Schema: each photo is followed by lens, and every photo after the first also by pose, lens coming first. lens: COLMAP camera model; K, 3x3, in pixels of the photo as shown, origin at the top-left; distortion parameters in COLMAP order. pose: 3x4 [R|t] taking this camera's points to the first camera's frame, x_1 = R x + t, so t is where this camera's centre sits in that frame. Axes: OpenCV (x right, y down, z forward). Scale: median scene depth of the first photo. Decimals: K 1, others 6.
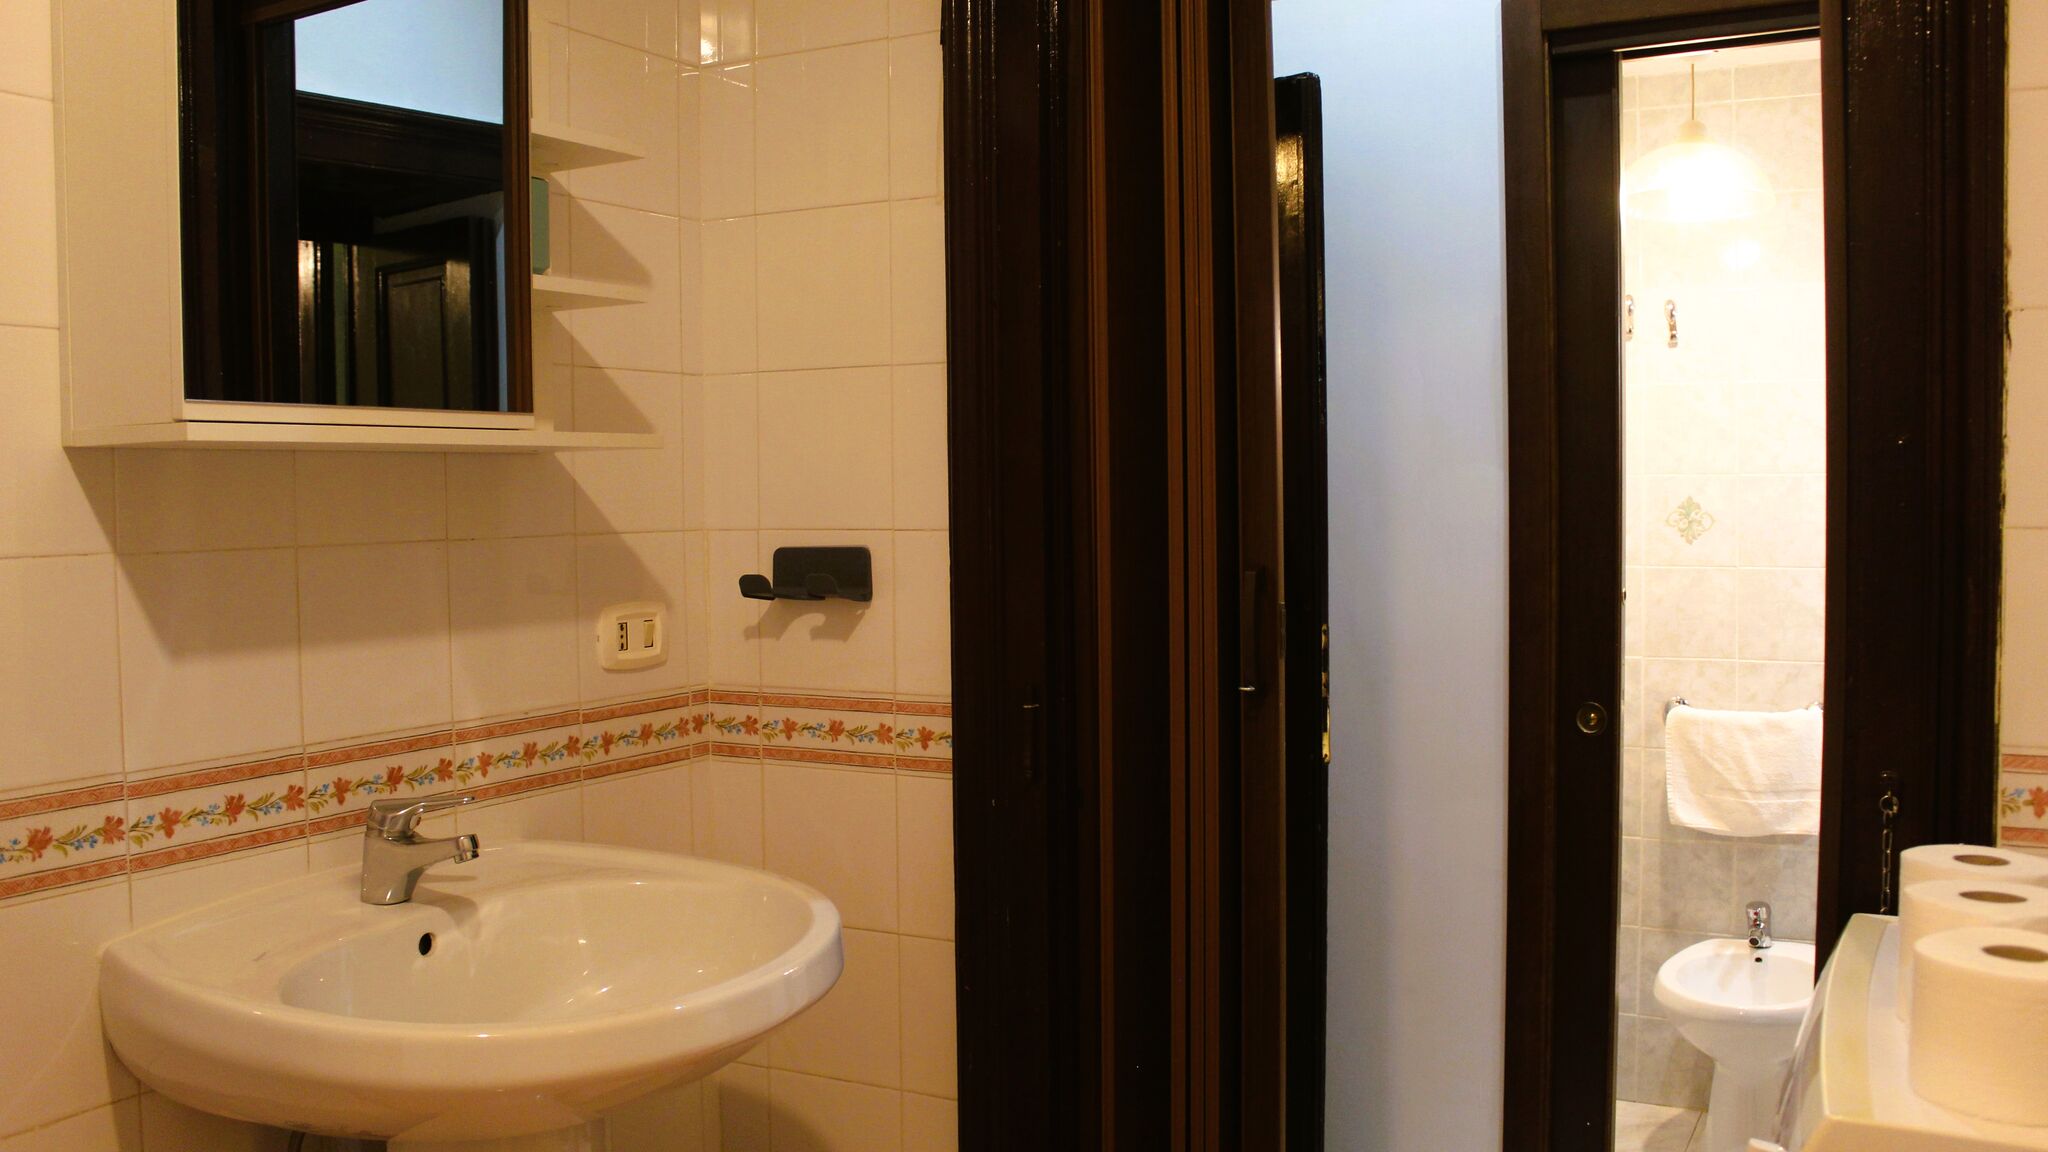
lens RADIAL K [[1778.5, 0, 1024.0], [0, 1778.5, 576.0], [0, 0, 1]] dist [-0.159796, 0.157214]
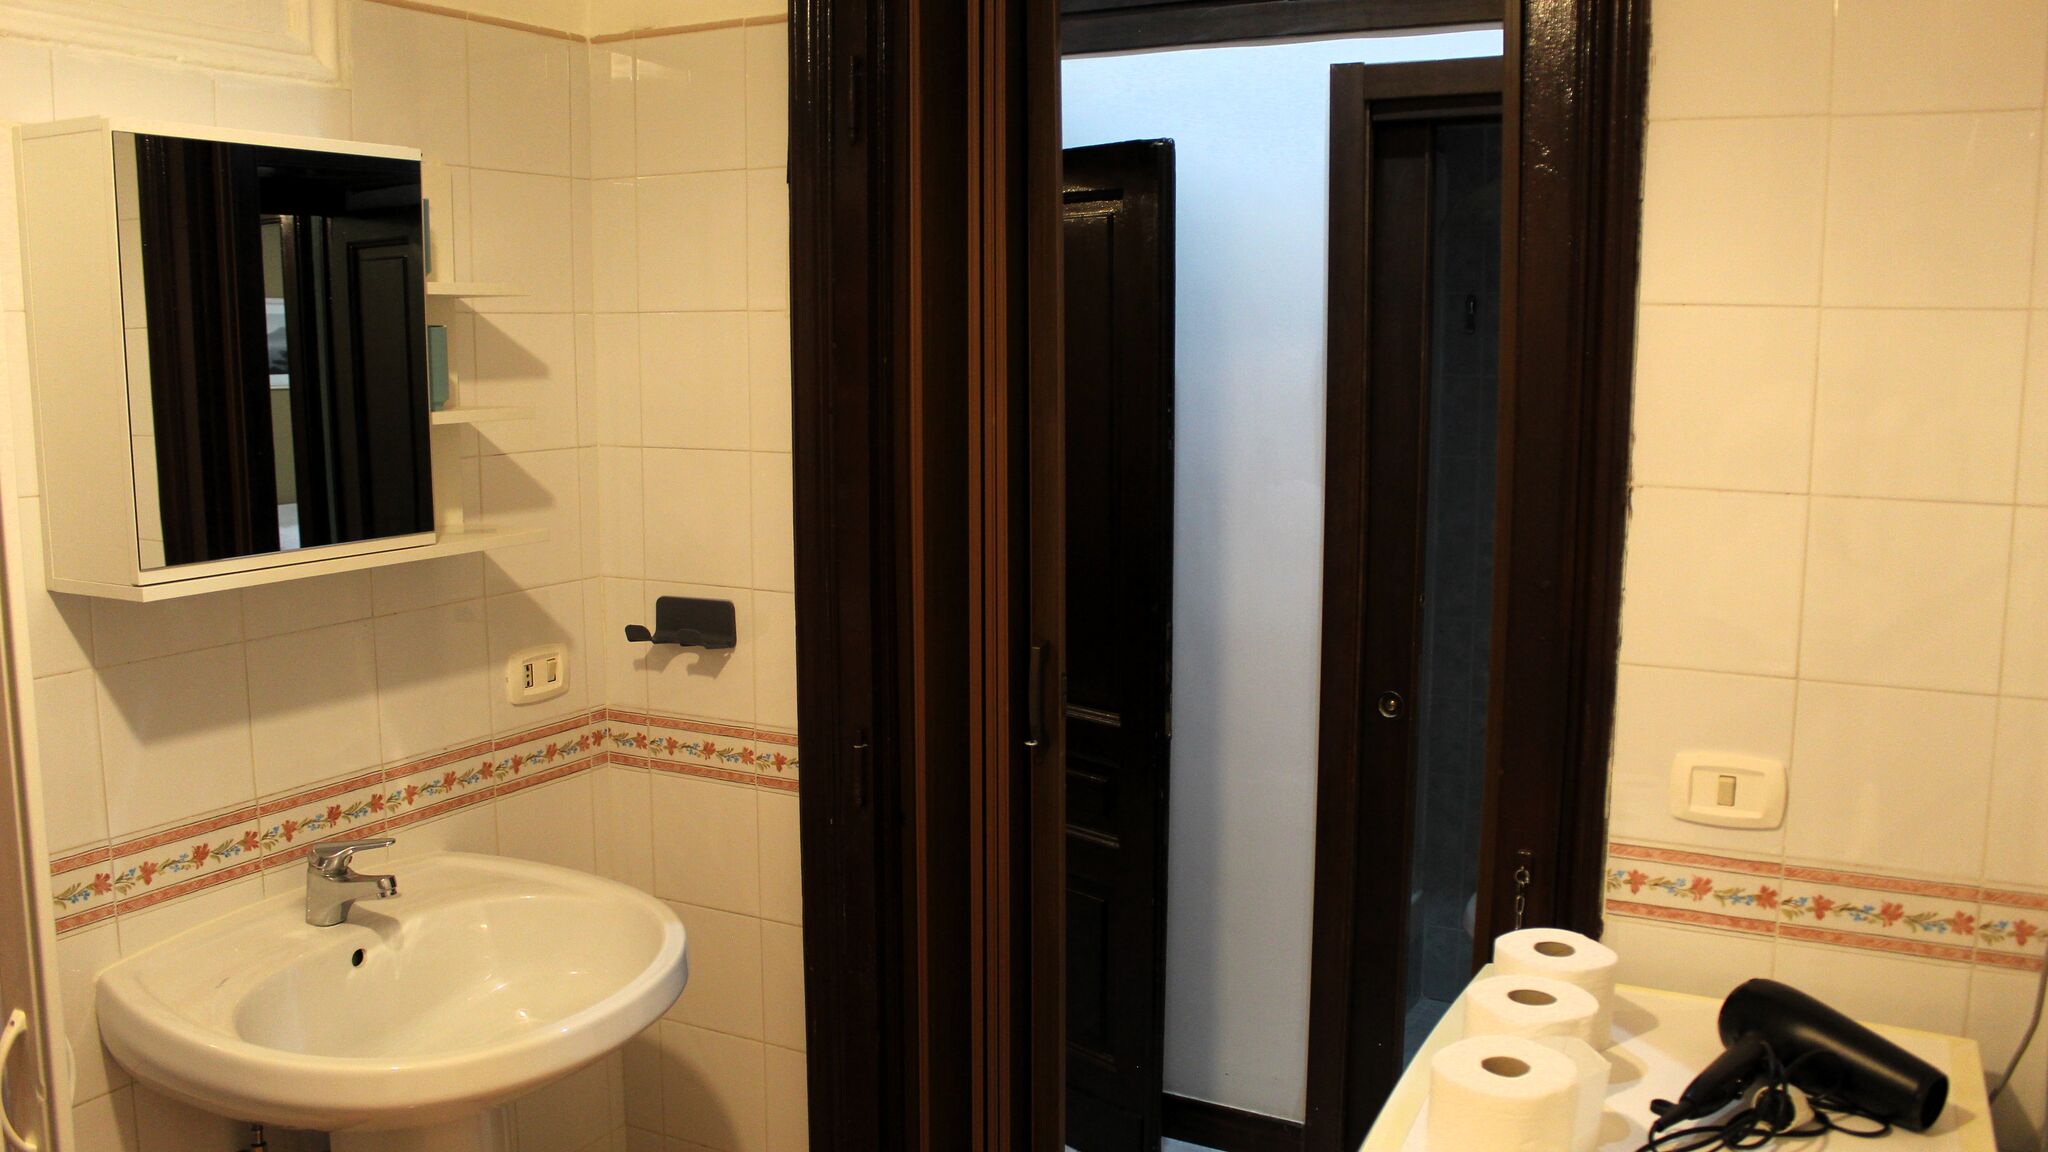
lens RADIAL K [[1710.8, 0, 1029.2], [0, 1710.8, 567.4], [0, 0, 1]] dist [-0.163489, 0.149705]
pose [[0.999917, 0.011148, 0.006433, 0.126114], [-0.011718, 0.995253, 0.096609, -0.184785], [-0.005325, -0.096676, 0.995302, -0.165258]]
